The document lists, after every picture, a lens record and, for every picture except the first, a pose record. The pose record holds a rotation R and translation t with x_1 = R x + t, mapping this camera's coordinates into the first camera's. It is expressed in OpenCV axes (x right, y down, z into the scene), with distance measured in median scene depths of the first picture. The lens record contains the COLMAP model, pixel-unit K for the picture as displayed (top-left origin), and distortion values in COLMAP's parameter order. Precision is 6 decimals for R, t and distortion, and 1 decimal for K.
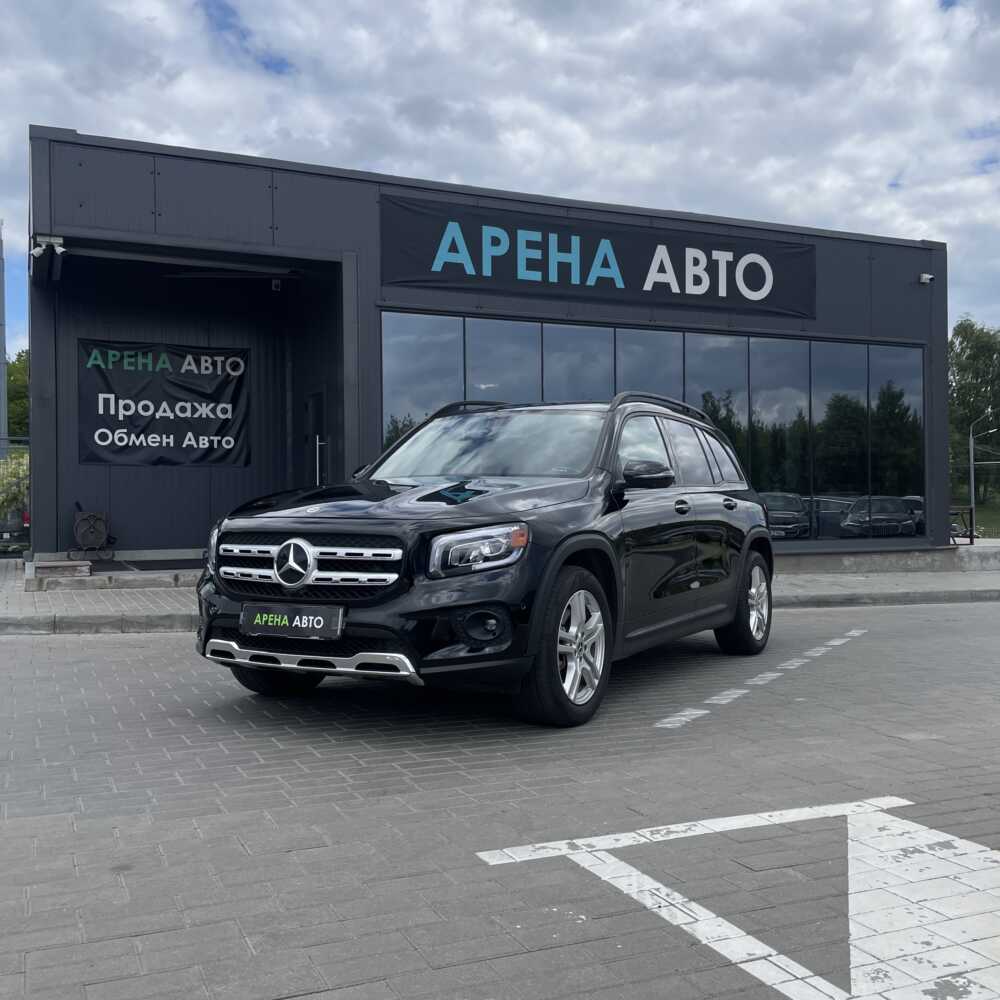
lens RADIAL K [[1056.4, 0, 500.0], [0, 1056.4, 500.0], [0, 0, 1]] dist [0.069859, -0.037256]
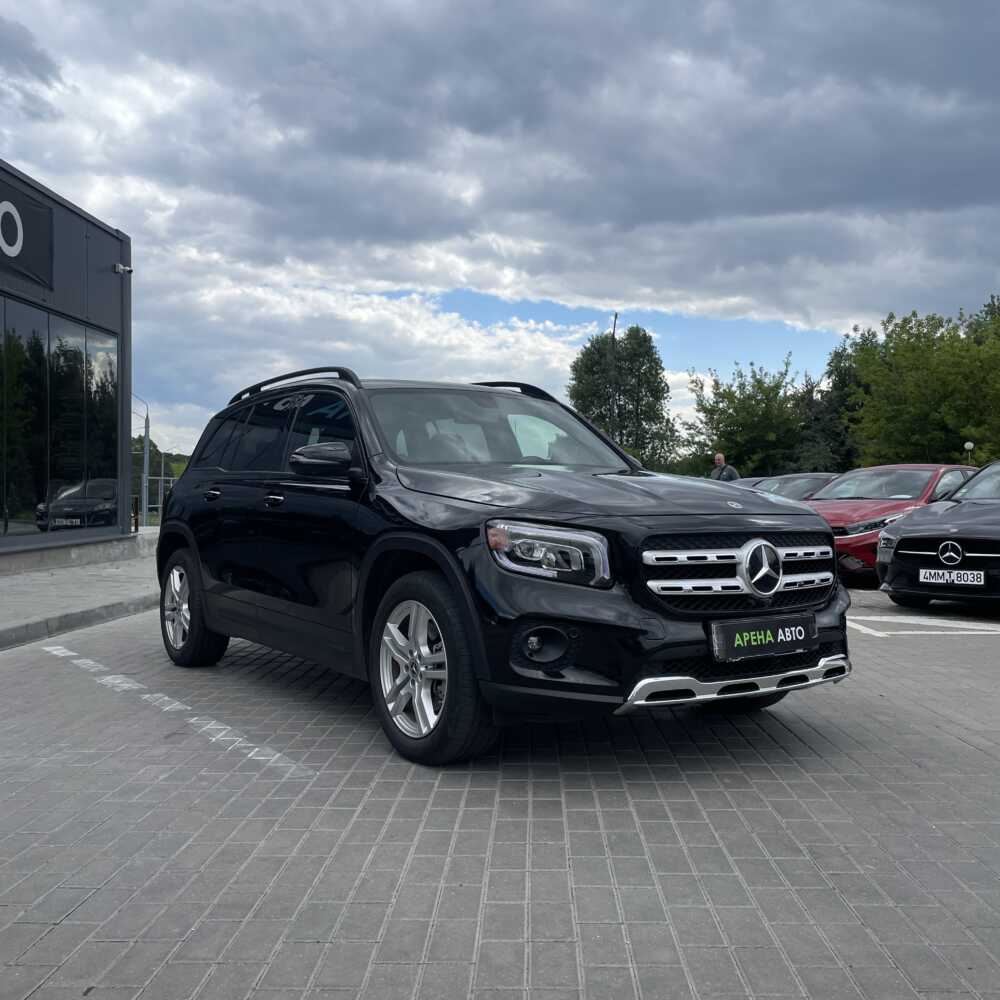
lens RADIAL K [[1015.4, 0, 500.0], [0, 1015.4, 500.0], [0, 0, 1]] dist [0.055087, -0.029095]
pose [[0.437116, 0.003161, 0.899400, -0.377722], [-0.014460, 0.999889, 0.003513, 0.001840], [-0.899289, -0.014541, 0.437113, 0.307964]]
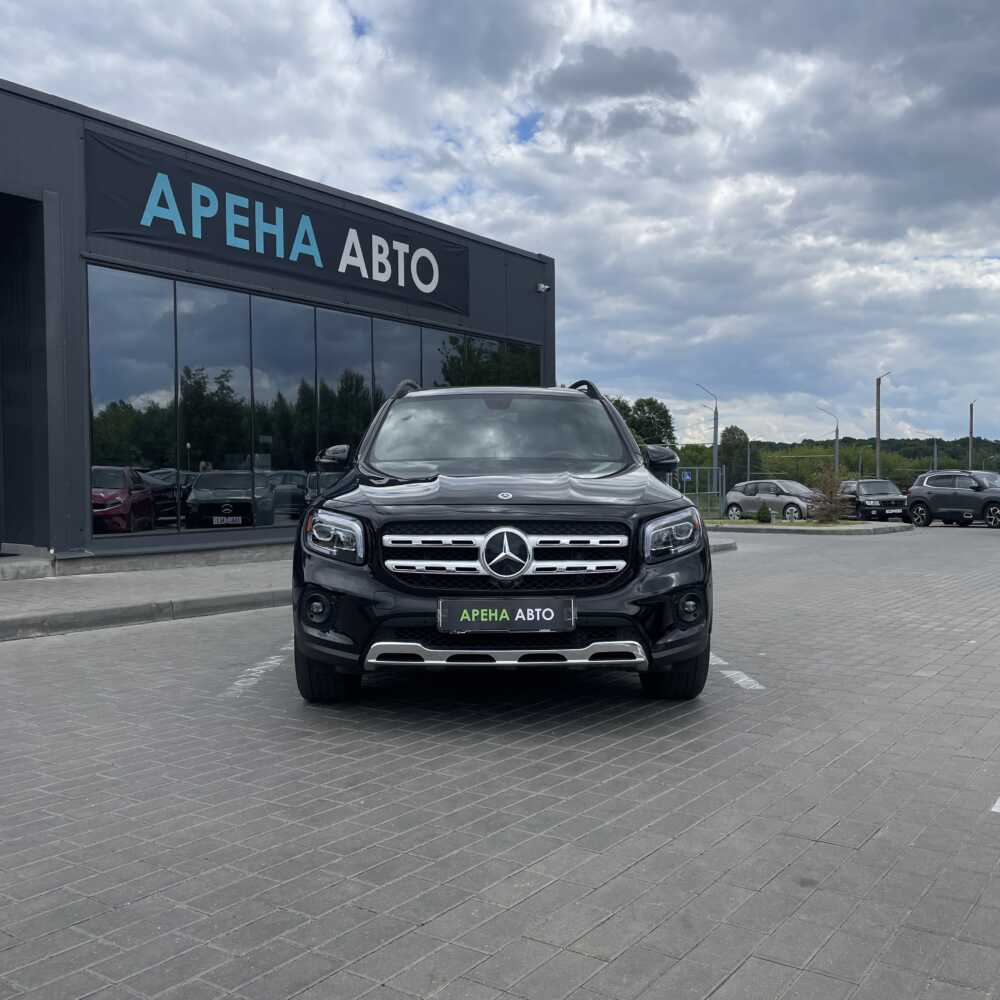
lens RADIAL K [[1003.1, 0, 501.0], [0, 1003.1, 523.1], [0, 0, 1]] dist [0.087611, -0.151959]
pose [[0.861695, -0.019236, 0.507062, -0.239034], [-0.003976, 0.998995, 0.044654, -0.002325], [-0.507411, -0.040495, 0.860752, 0.089772]]
